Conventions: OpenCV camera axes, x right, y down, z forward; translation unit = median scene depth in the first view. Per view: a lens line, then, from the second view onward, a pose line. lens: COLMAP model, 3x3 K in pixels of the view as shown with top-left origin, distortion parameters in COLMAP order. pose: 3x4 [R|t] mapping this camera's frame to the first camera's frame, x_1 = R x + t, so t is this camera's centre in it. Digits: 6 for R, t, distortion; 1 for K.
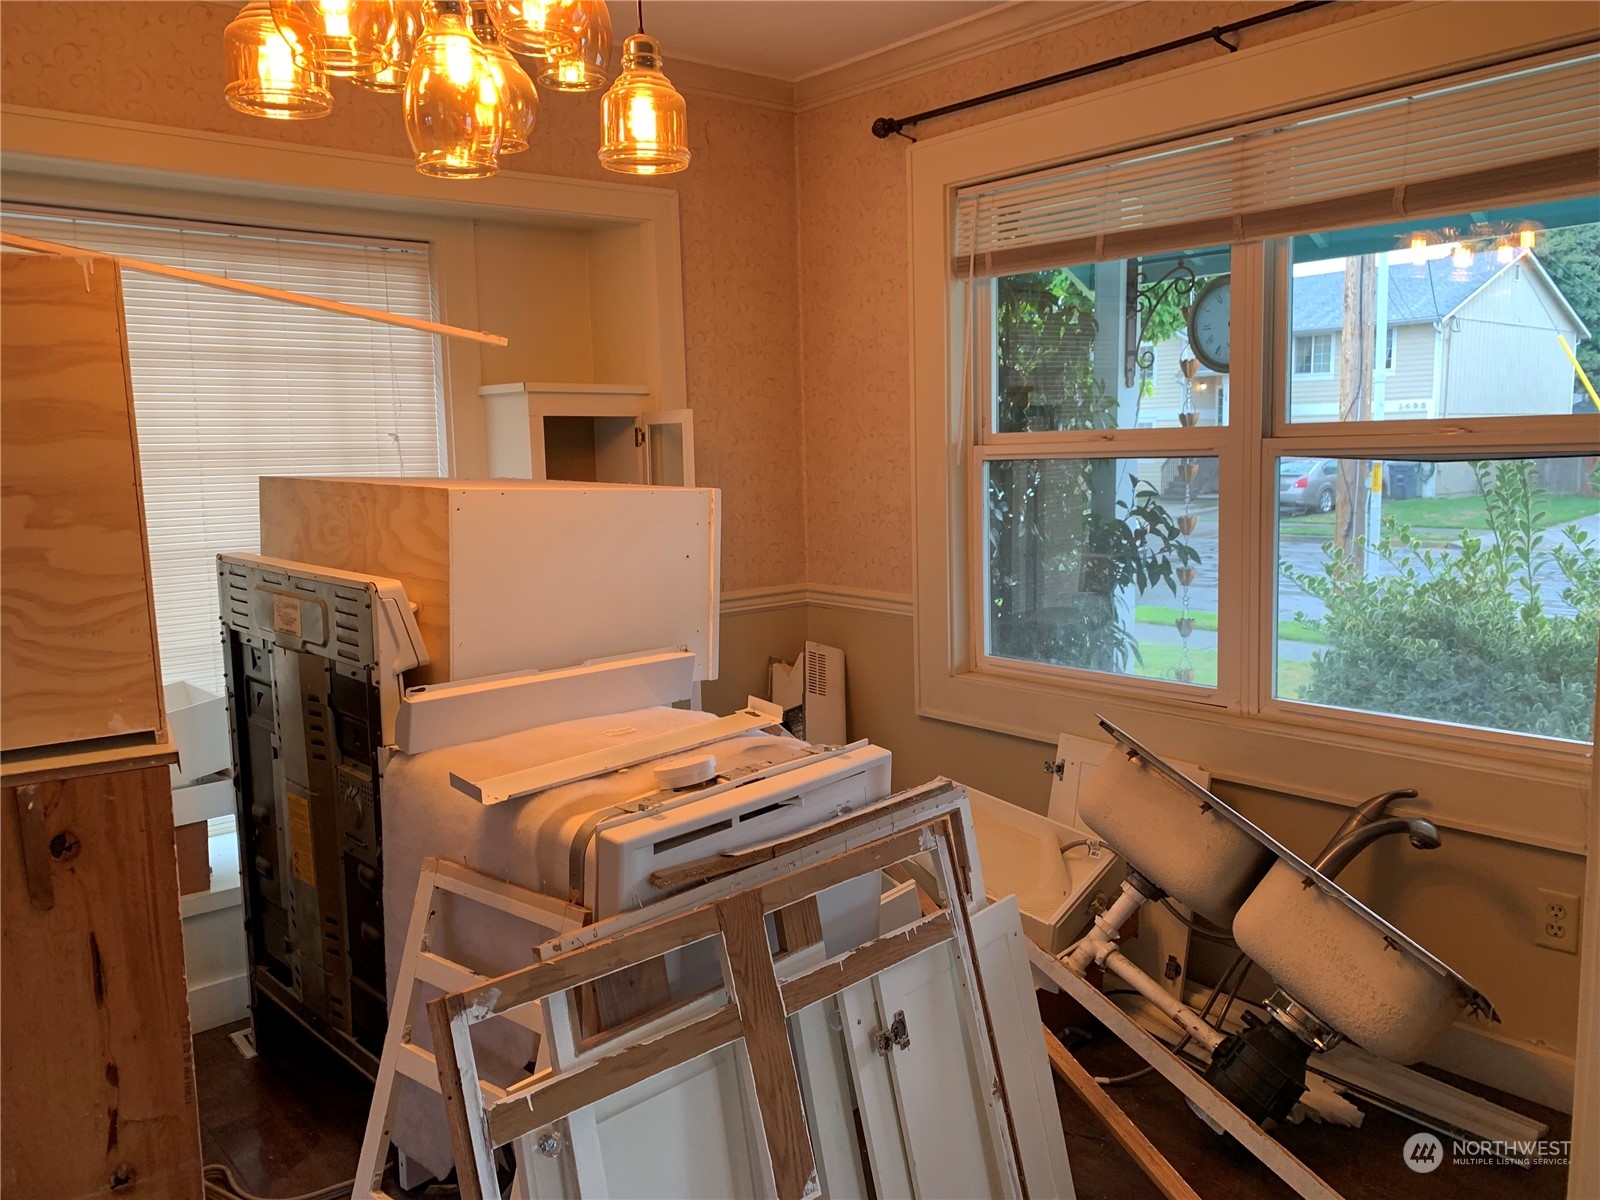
lens RADIAL K [[1212.8, 0, 800.0], [0, 1212.8, 600.0], [0, 0, 1]] dist [0.004885, -0.001977]
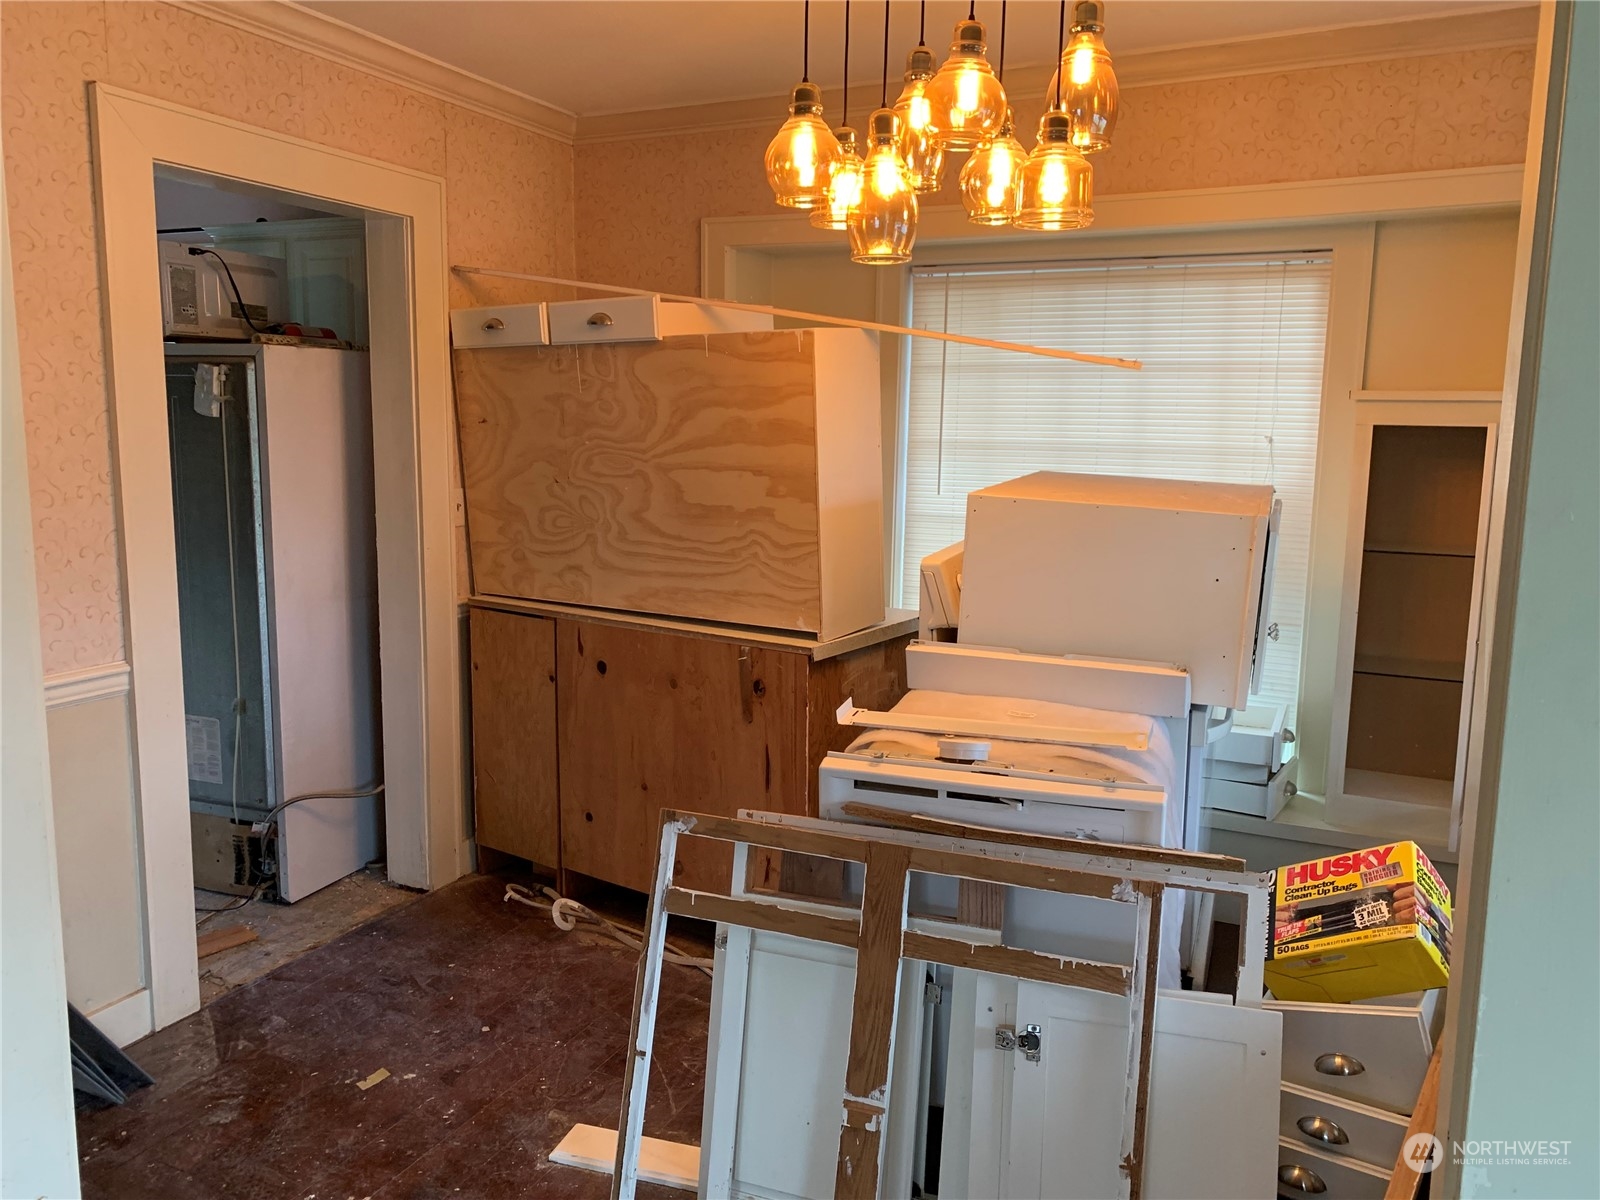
lens RADIAL K [[1212.8, 0, 800.0], [0, 1212.8, 600.0], [0, 0, 1]] dist [0.004885, -0.001977]
pose [[0.398894, 0.165238, -0.901987, 0.893565], [-0.137343, 0.983301, 0.119395, -0.121575], [0.906653, 0.076255, 0.414927, 0.356227]]
